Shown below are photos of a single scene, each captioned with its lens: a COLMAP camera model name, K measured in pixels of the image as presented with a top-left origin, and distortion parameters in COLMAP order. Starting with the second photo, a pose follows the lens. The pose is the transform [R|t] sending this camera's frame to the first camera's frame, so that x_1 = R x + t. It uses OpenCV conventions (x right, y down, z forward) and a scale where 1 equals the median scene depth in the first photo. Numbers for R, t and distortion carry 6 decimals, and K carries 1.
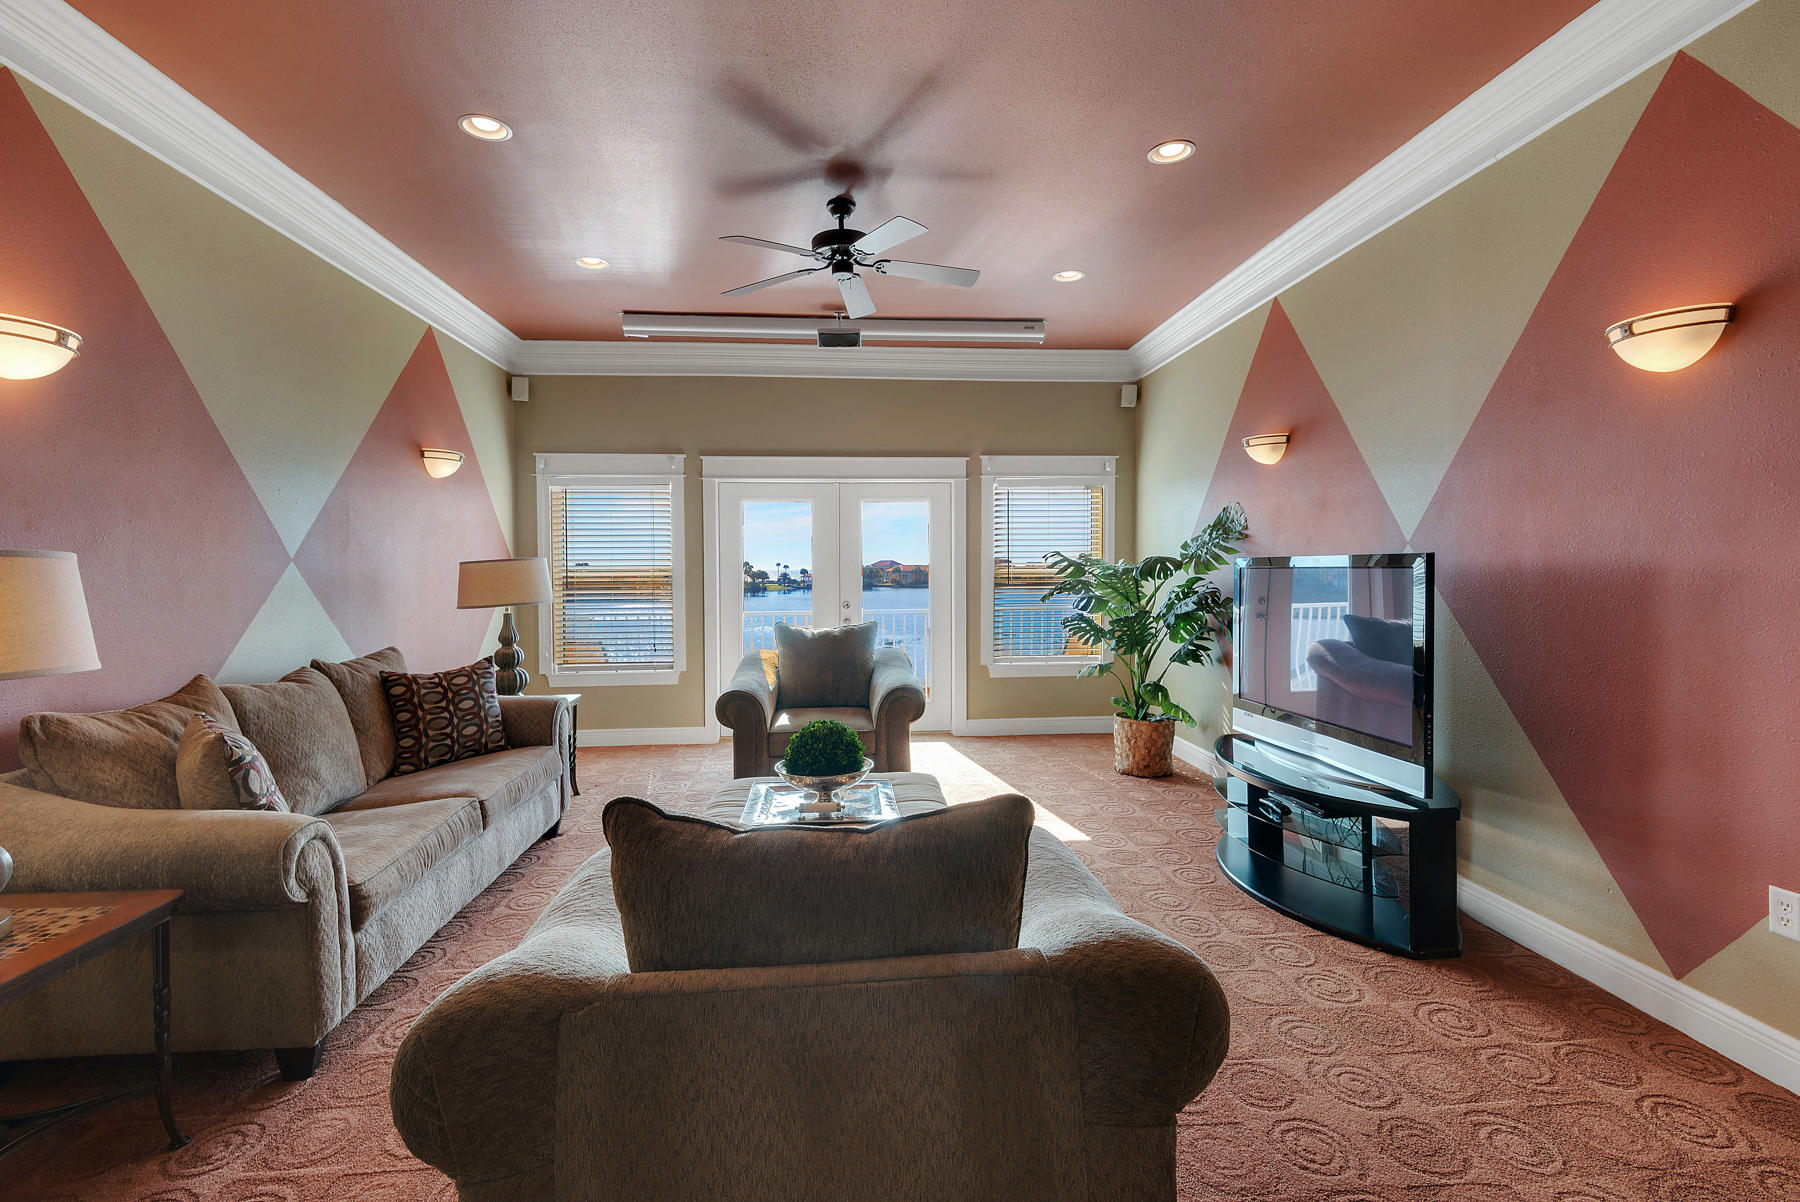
lens RADIAL K [[837.3, 0, 897.0], [0, 837.3, 600.1], [0, 0, 1]] dist [0.005879, -0.000042]
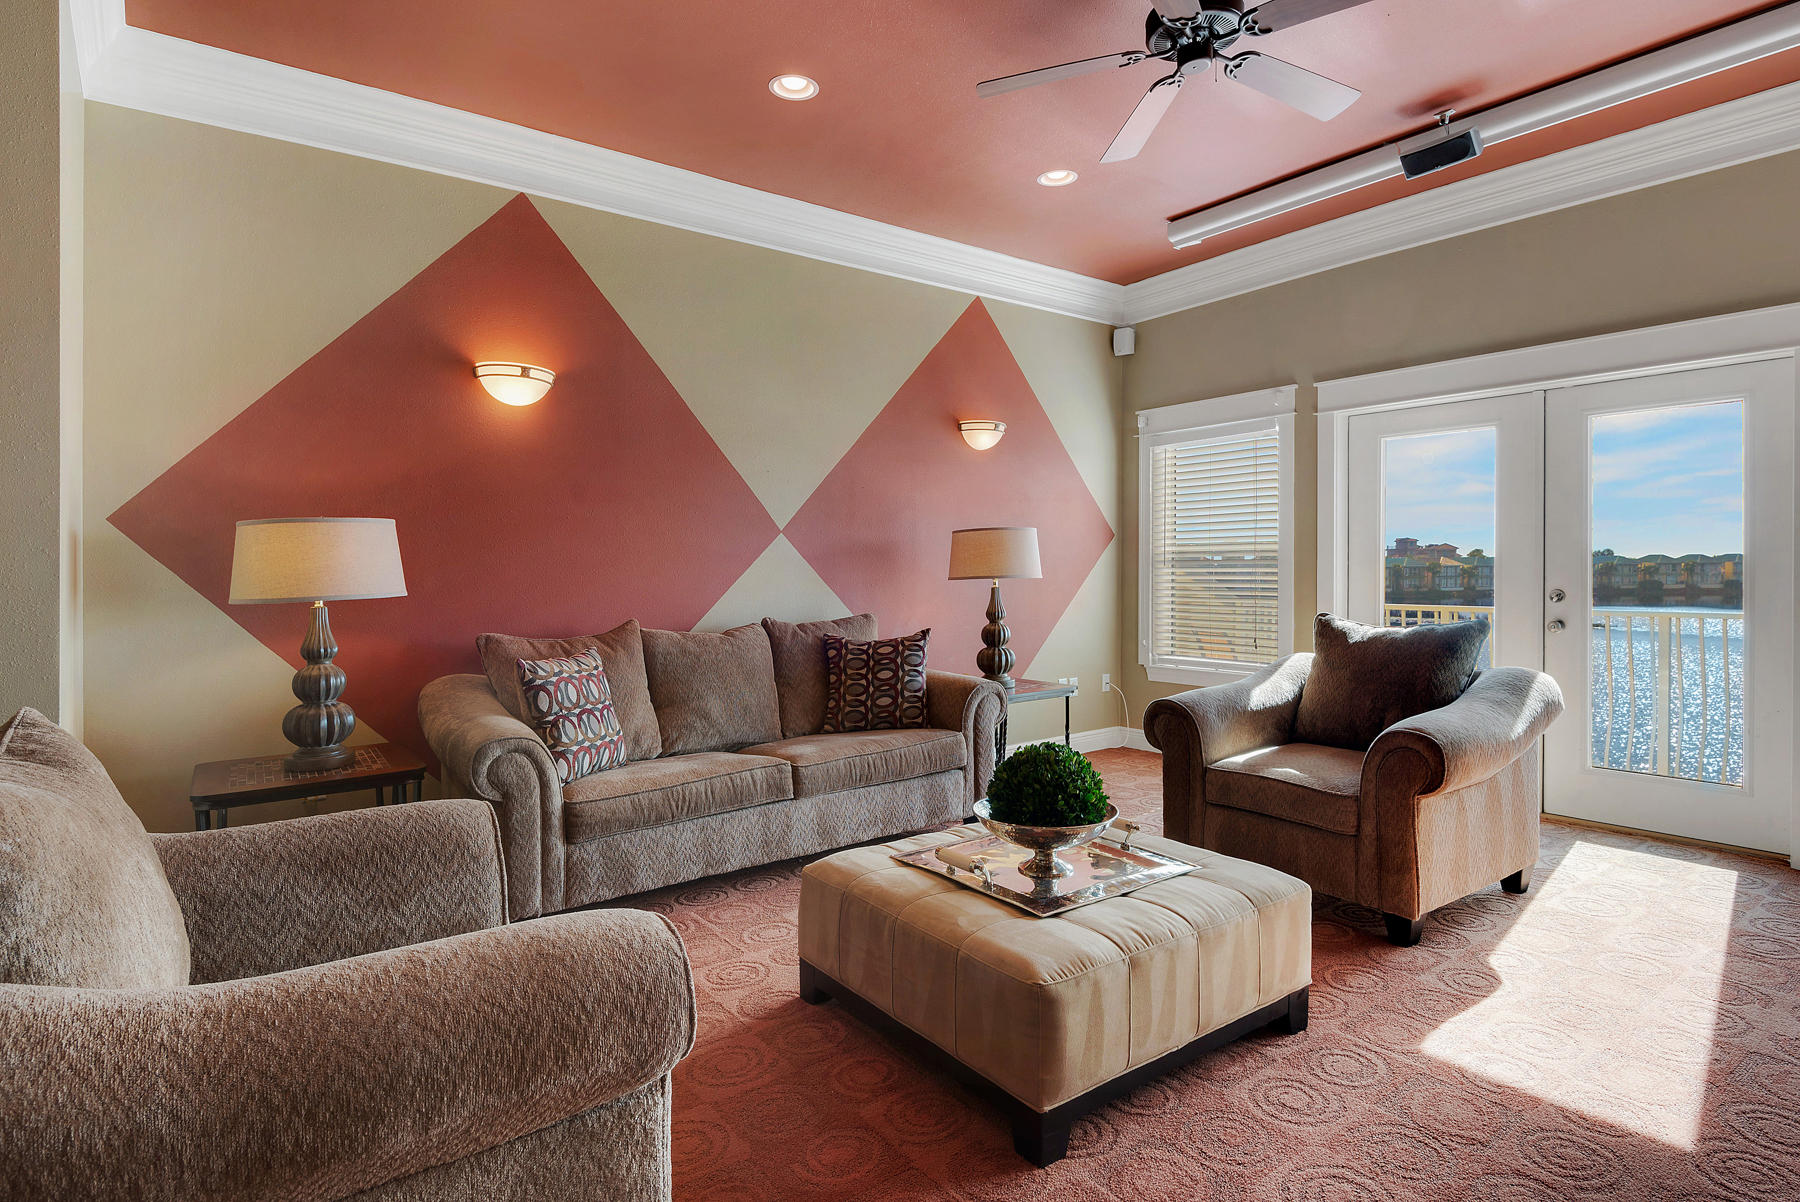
lens RADIAL K [[935.5, 0, 891.1], [0, 935.5, 585.9], [0, 0, 1]] dist [0.018862, -0.002697]
pose [[0.534979, 0.022019, -0.844578, 0.412933], [-0.028690, 0.999557, 0.007887, 0.011363], [0.844378, 0.020012, 0.535374, 0.413493]]
